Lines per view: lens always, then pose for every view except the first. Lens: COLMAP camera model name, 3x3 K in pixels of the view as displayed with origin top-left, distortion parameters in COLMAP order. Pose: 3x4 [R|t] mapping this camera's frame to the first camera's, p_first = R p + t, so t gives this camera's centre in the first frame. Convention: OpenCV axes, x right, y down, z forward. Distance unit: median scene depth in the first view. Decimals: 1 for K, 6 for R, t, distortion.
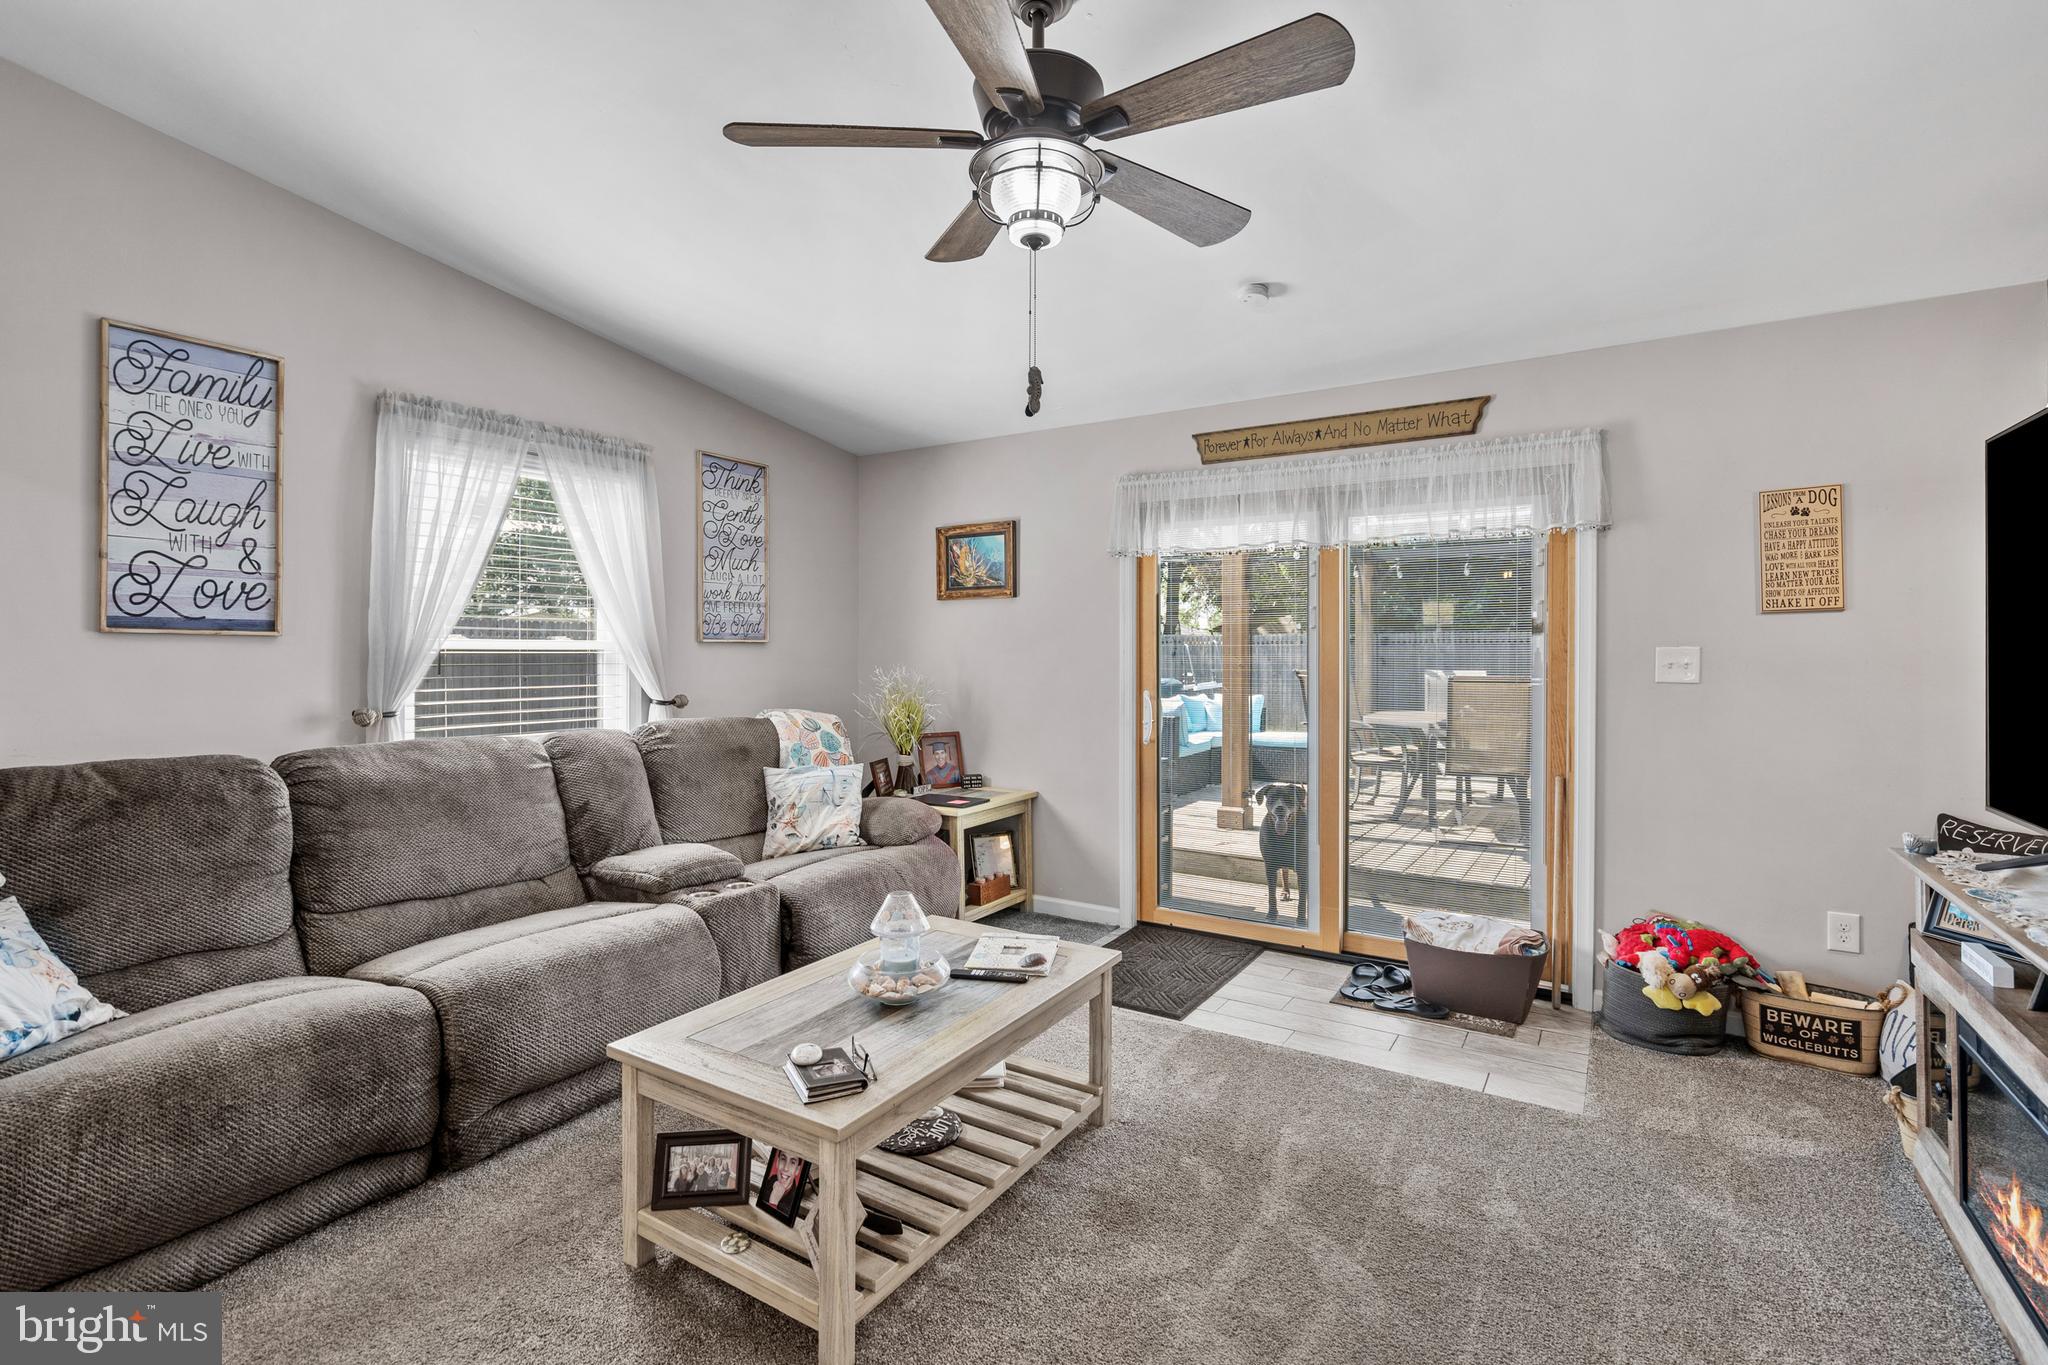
lens RADIAL K [[942.5, 0, 1030.0], [0, 942.5, 661.0], [0, 0, 1]] dist [0.000737, 0.000913]
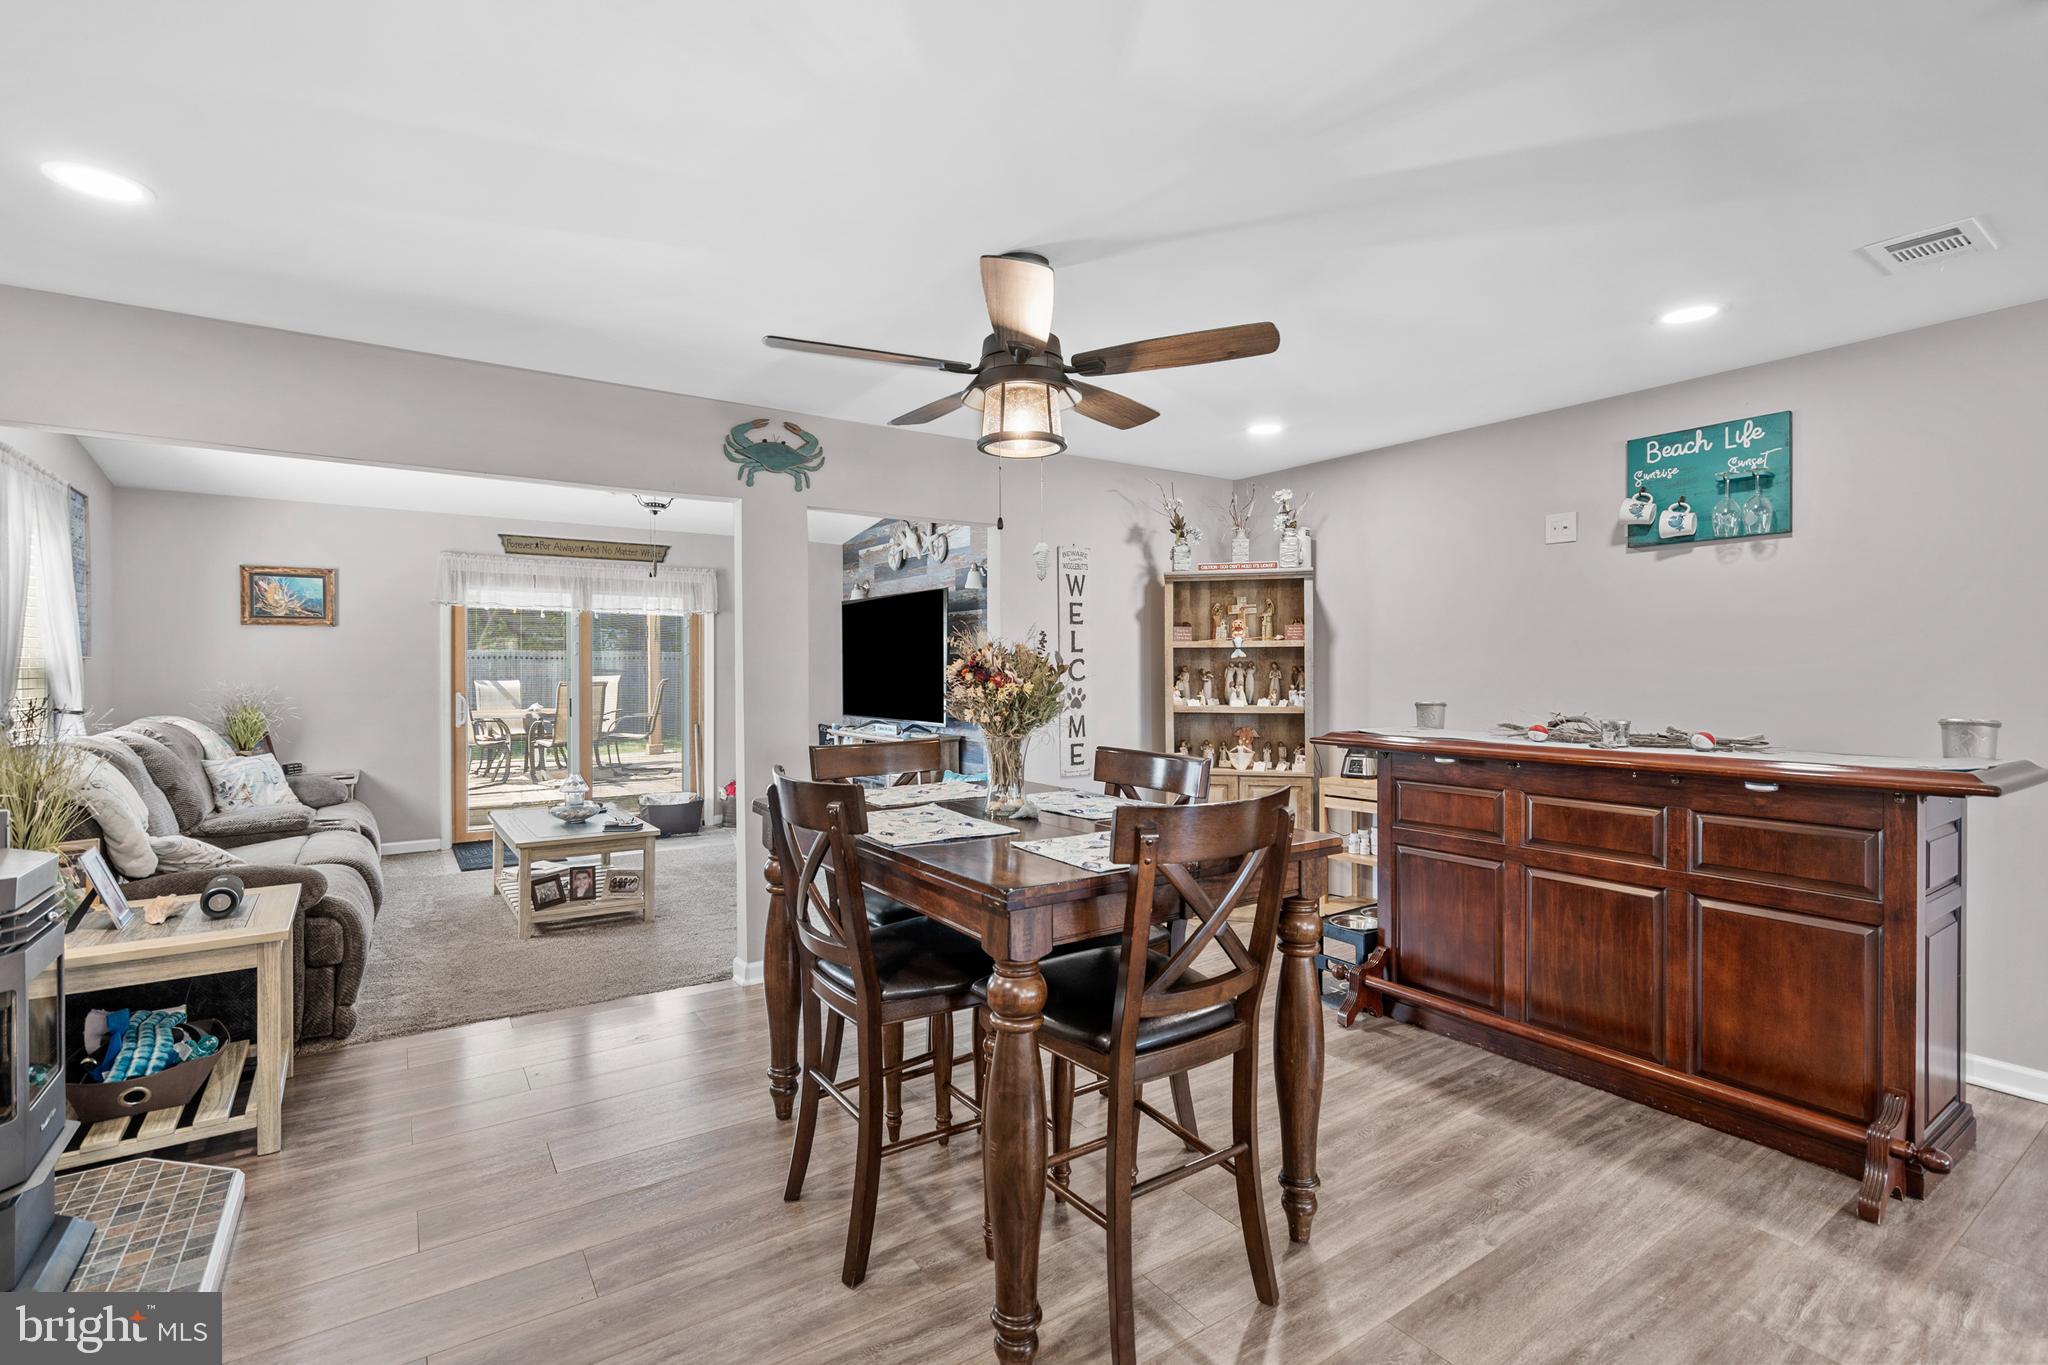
lens RADIAL K [[933.9, 0, 1032.2], [0, 933.9, 675.4], [0, 0, 1]] dist [-0.002626, 0.000968]
pose [[0.388183, -0.009389, 0.921534, -1.030246], [0.009024, 0.999939, 0.006387, 0.002518], [-0.921538, 0.005836, 0.388244, -0.509472]]
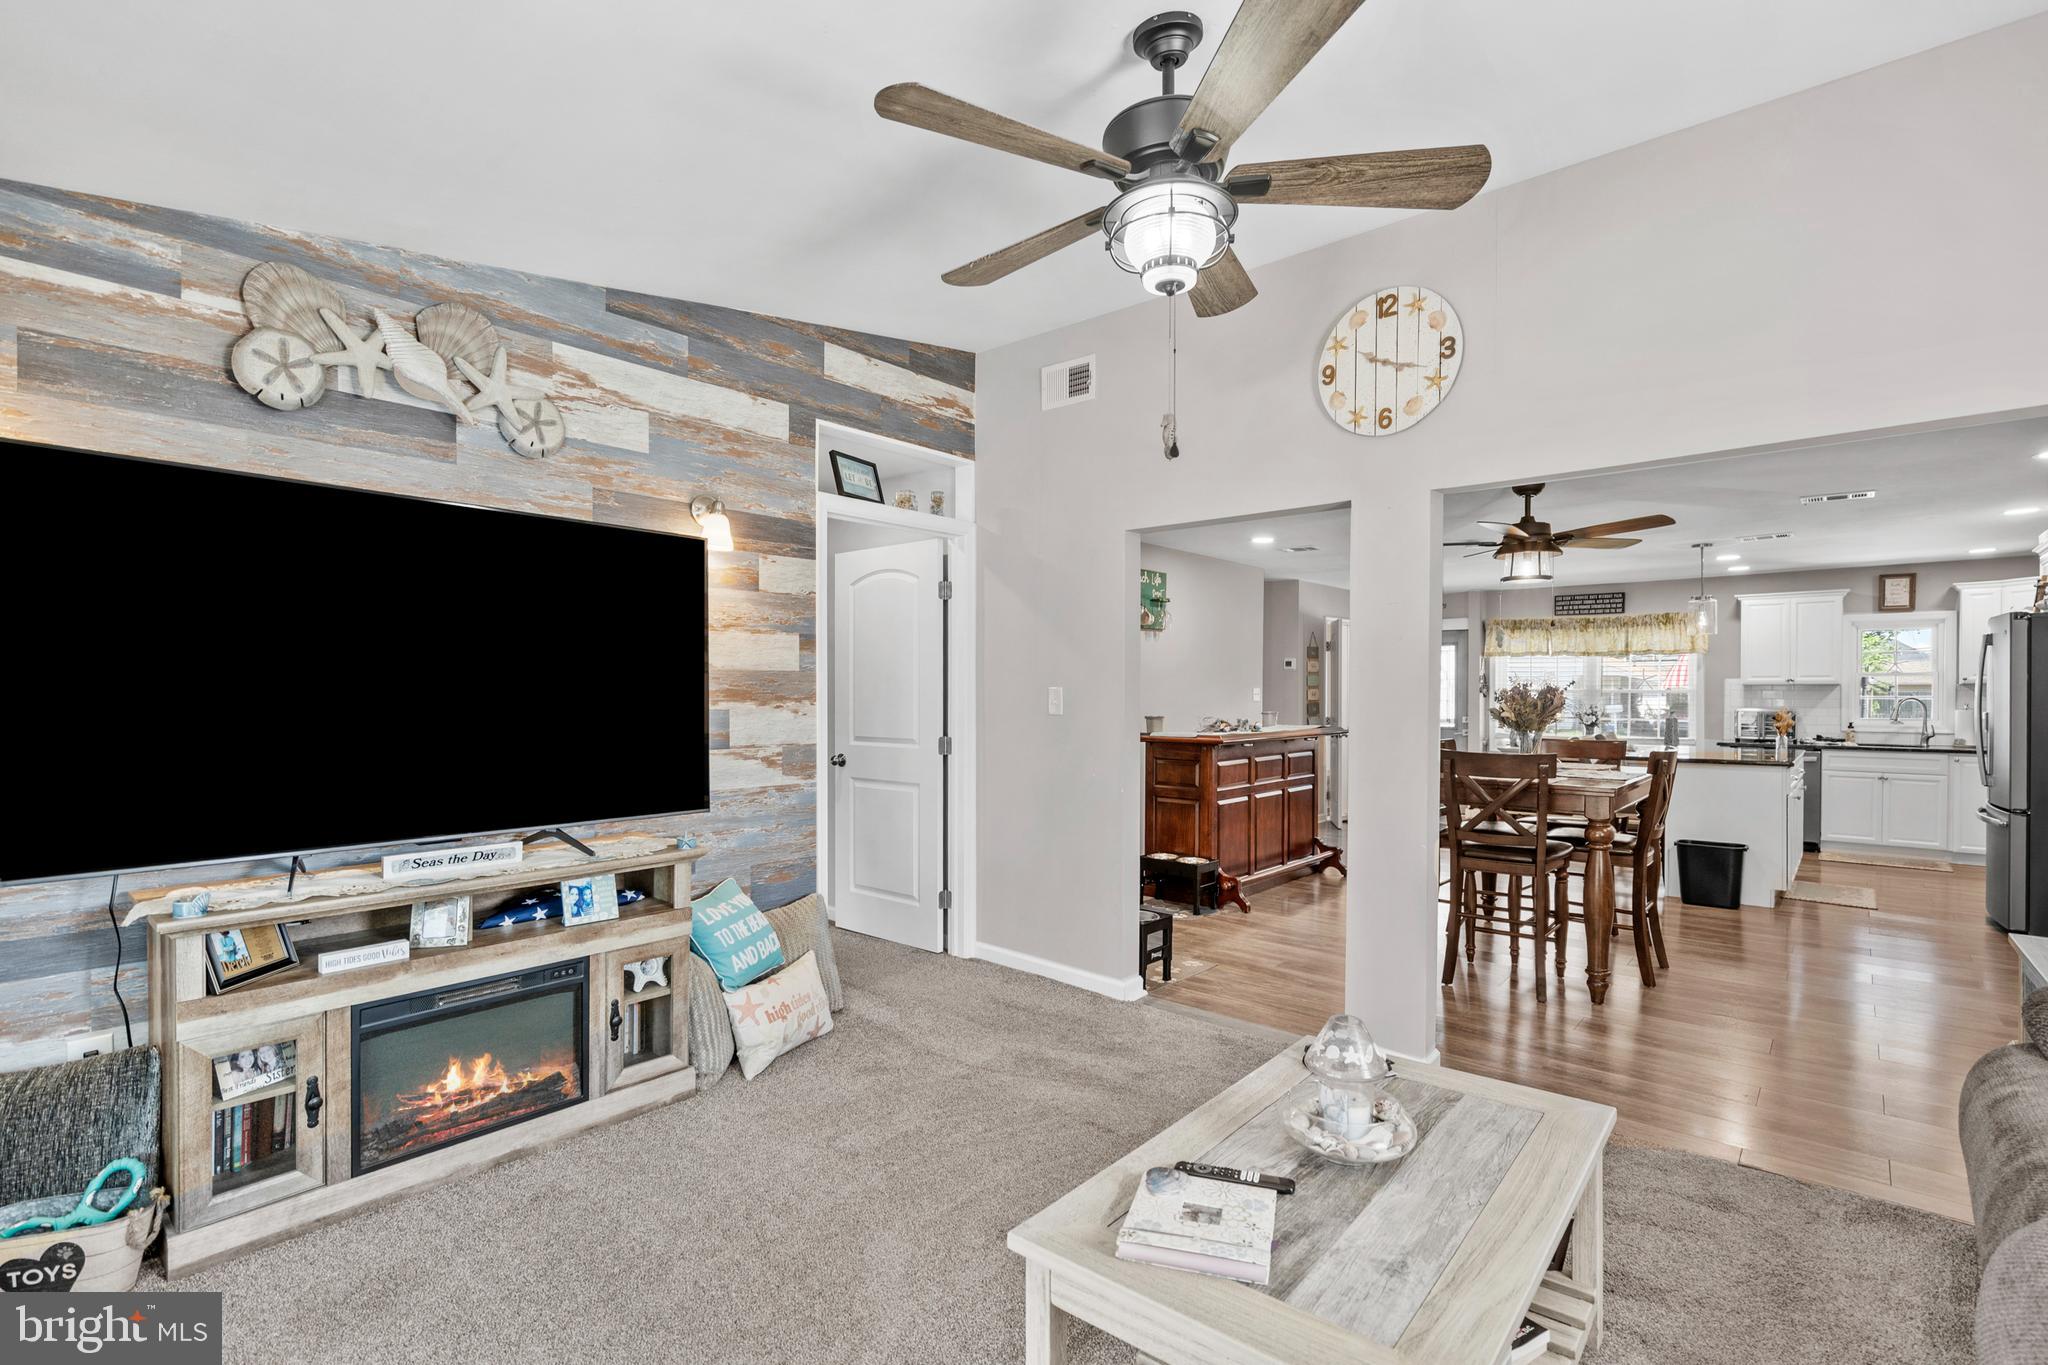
lens RADIAL K [[952.8, 0, 1031.1], [0, 952.8, 696.5], [0, 0, 1]] dist [0.000314, 0.001047]
pose [[-0.989390, -0.005140, 0.145190, -0.003832], [-0.002972, 0.999881, 0.015145, -0.013807], [-0.145251, 0.014553, -0.989288, 1.042526]]
